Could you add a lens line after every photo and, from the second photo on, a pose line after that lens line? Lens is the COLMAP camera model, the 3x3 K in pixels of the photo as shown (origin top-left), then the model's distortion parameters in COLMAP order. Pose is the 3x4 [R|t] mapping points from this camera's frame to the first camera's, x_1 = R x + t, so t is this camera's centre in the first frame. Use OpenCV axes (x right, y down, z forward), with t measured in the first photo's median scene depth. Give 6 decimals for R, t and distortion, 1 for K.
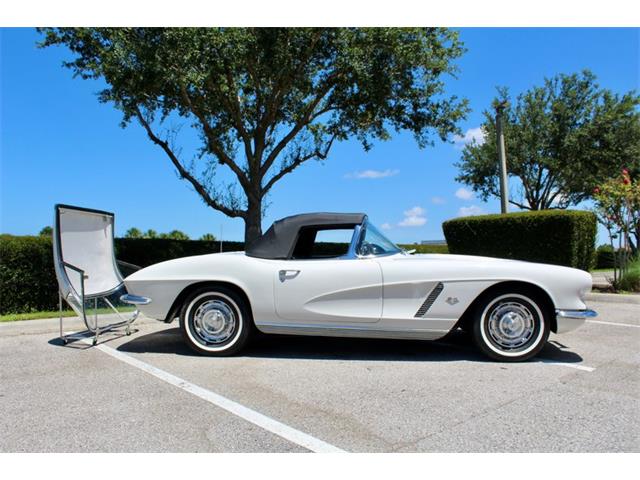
lens RADIAL K [[530.3, 0, 320.7], [0, 530.3, 241.3], [0, 0, 1]] dist [-0.169618, 0.150771]
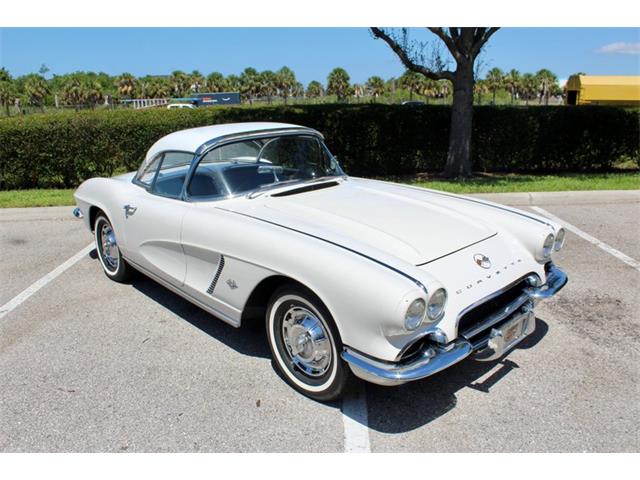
lens RADIAL K [[530.3, 0, 320.7], [0, 530.3, 241.3], [0, 0, 1]] dist [-0.169618, 0.150771]
pose [[0.770842, 0.165046, -0.615274, 0.277655], [0.028121, 0.956096, 0.291702, -0.050757], [0.636405, -0.242158, 0.732358, 0.214147]]
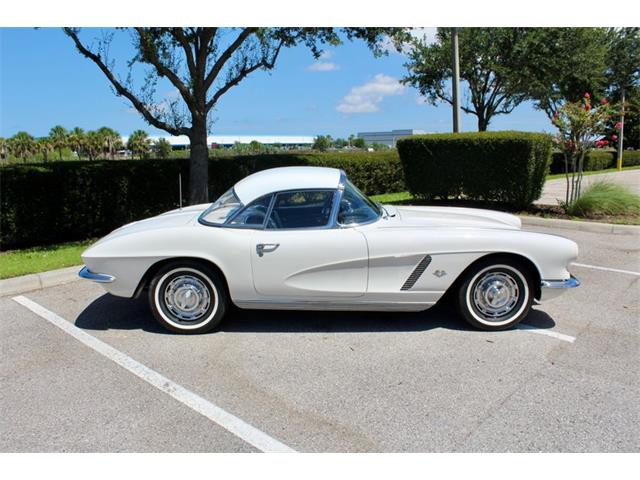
lens RADIAL K [[530.3, 0, 320.7], [0, 530.3, 241.3], [0, 0, 1]] dist [-0.169618, 0.150771]
pose [[0.992751, -0.030254, 0.116320, -0.028785], [0.006083, 0.979208, 0.202766, -0.052482], [-0.120036, -0.200588, 0.972294, 0.034994]]
